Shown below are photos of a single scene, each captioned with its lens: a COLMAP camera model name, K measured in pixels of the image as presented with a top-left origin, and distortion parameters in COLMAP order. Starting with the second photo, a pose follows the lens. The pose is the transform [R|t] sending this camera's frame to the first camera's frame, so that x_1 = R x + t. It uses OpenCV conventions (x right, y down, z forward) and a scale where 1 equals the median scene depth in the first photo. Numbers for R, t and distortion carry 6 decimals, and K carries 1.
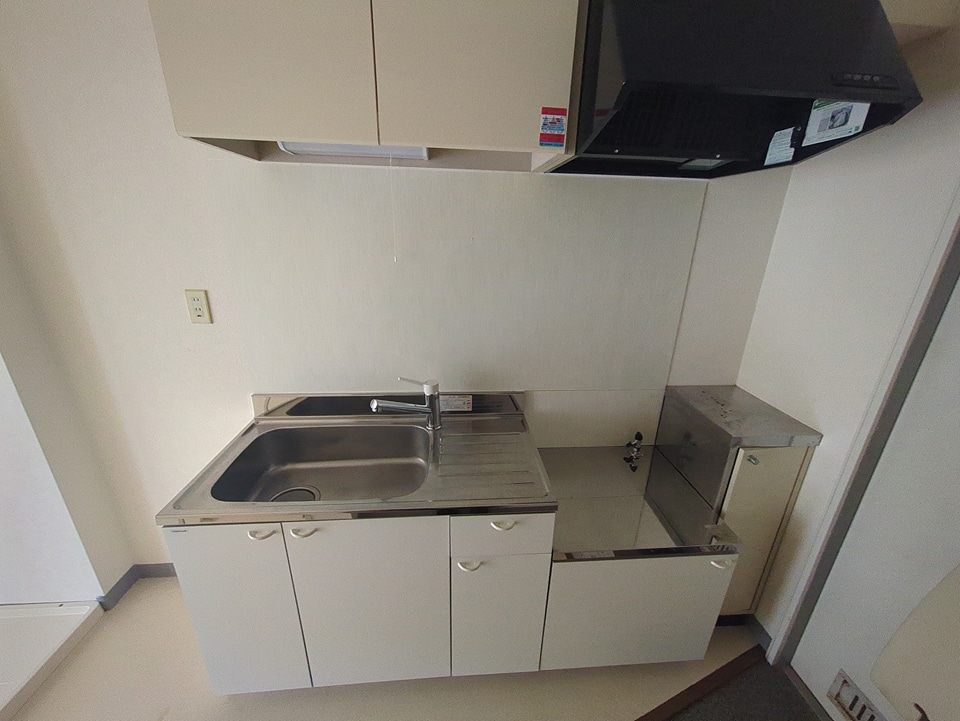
lens RADIAL K [[379.3, 0, 476.3], [0, 379.3, 361.5], [0, 0, 1]] dist [-0.003360, 0.001959]
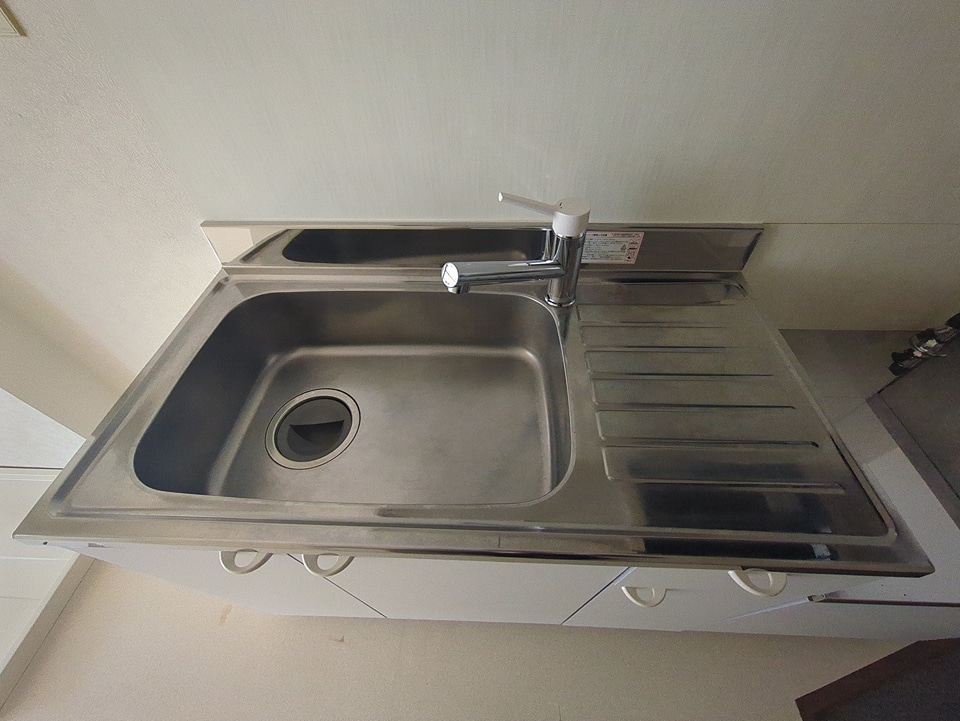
lens RADIAL K [[379.3, 0, 474.7], [0, 379.3, 361.5], [0, 0, 1]] dist [-0.003360, 0.001959]
pose [[0.994327, 0.051086, -0.093295, -0.169579], [0.001217, 0.871589, 0.490236, -0.000523], [0.106359, -0.487568, 0.866582, 0.507358]]
